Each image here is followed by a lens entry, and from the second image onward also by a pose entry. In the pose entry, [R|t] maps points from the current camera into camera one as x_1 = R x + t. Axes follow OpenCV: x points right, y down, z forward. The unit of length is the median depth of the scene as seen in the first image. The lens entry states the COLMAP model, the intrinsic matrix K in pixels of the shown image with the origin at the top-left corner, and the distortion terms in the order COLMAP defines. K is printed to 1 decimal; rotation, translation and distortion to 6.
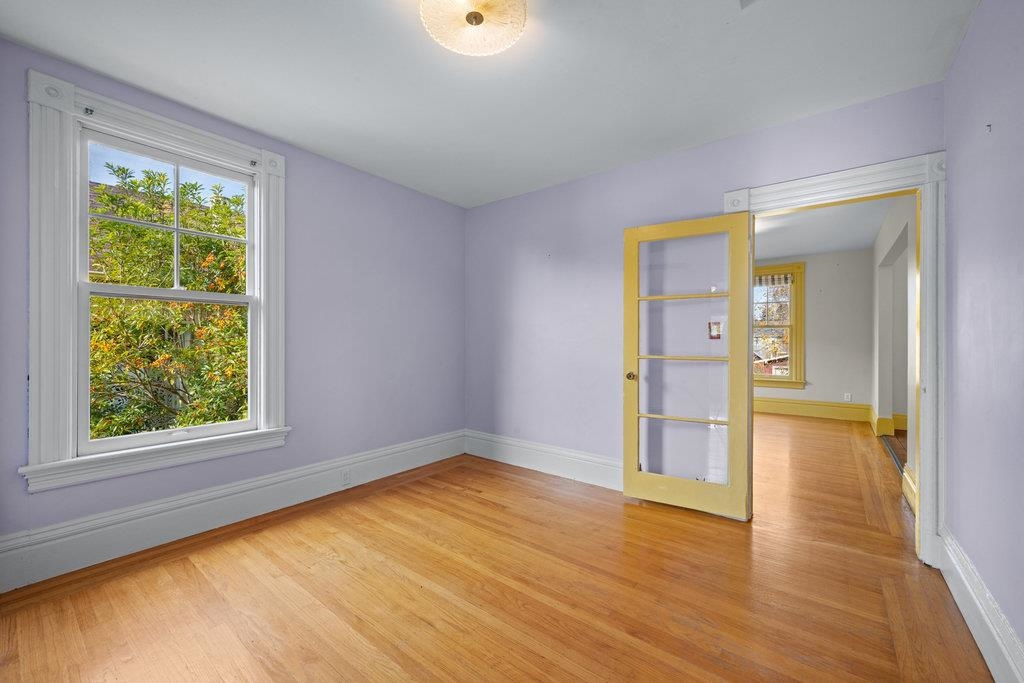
lens RADIAL K [[403.3, 0, 517.4], [0, 403.3, 343.1], [0, 0, 1]] dist [0.006175, -0.000214]
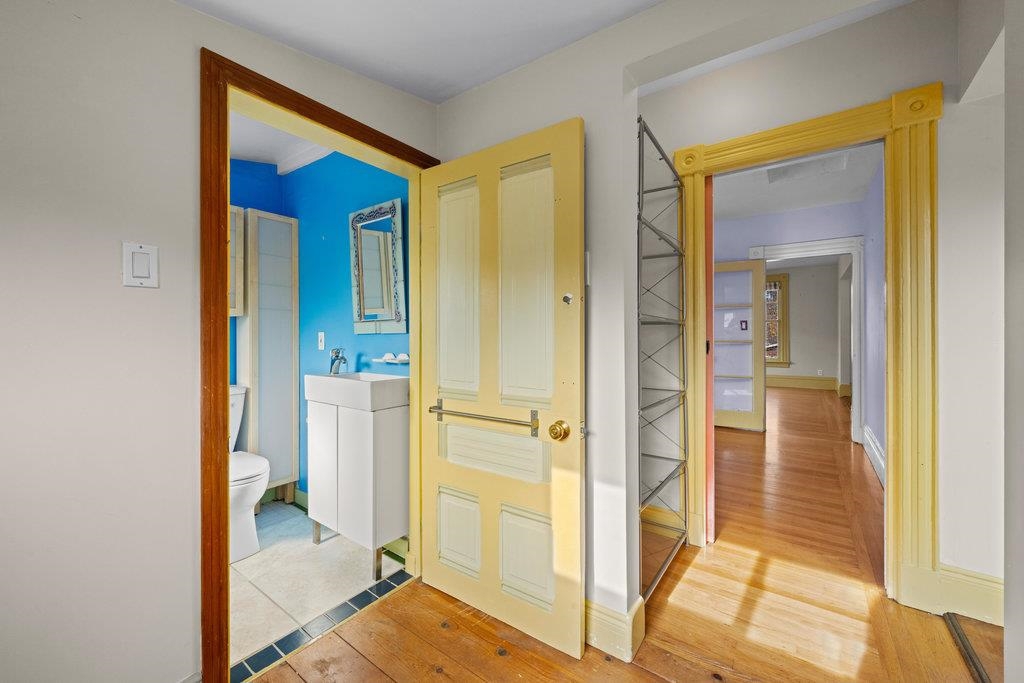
lens RADIAL K [[403.3, 0, 514.8], [0, 403.3, 338.7], [0, 0, 1]] dist [0.006175, -0.000214]
pose [[0.999418, -0.007565, 0.033273, -0.551170], [0.007425, 0.999963, 0.004349, 0.011025], [-0.033305, -0.004099, 0.999437, -0.701757]]
